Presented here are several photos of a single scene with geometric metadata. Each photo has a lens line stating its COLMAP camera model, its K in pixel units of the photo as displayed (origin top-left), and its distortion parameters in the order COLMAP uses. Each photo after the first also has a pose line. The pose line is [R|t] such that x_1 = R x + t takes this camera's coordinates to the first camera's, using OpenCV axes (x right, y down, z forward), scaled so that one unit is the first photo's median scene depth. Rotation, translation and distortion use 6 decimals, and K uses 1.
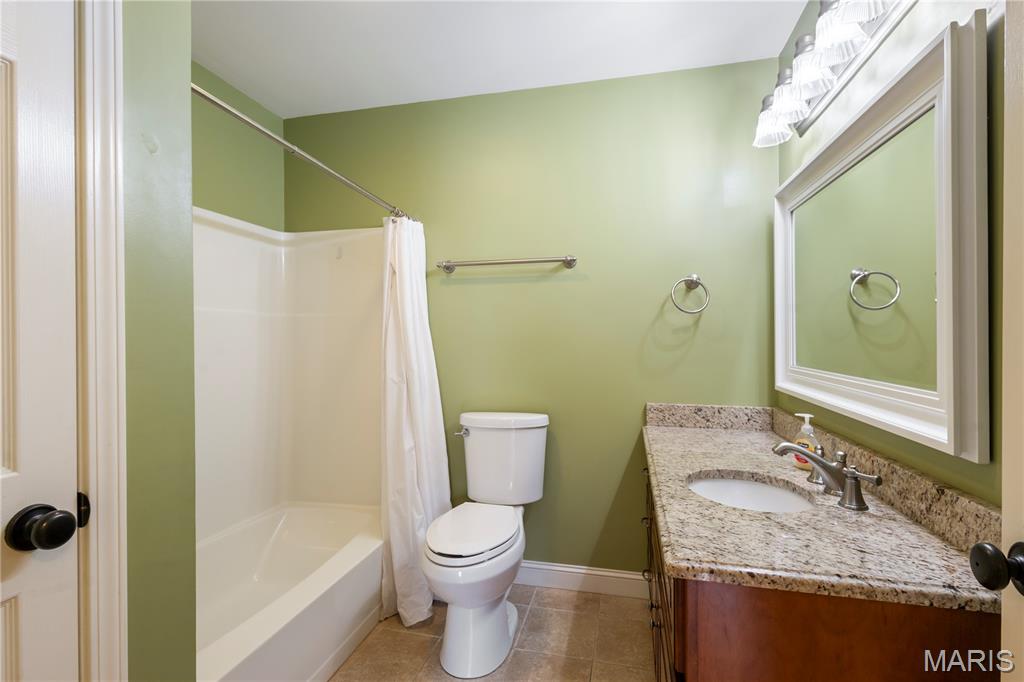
lens RADIAL K [[476.7, 0, 512.0], [0, 476.7, 341.0], [0, 0, 1]] dist [0.008511, -0.000975]
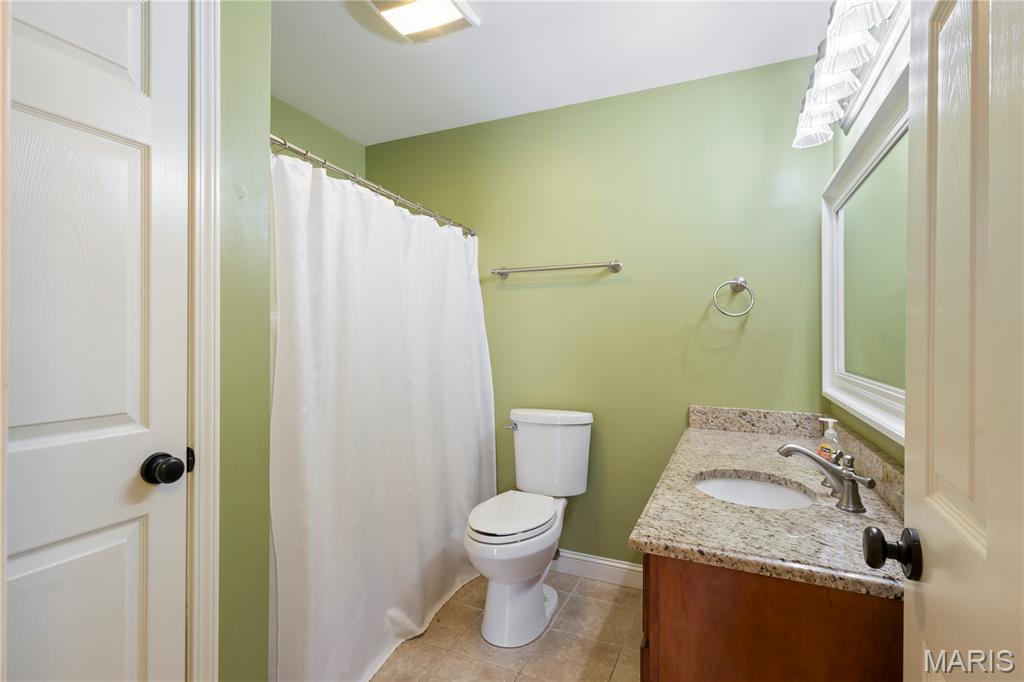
lens RADIAL K [[481.7, 0, 512.0], [0, 481.7, 341.0], [0, 0, 1]] dist [0.011938, 0.000085]
pose [[0.981828, 0.009462, -0.189536, 0.128671], [-0.010036, 0.999947, -0.002068, 0.000033], [0.189506, 0.003933, 0.981872, -0.092292]]
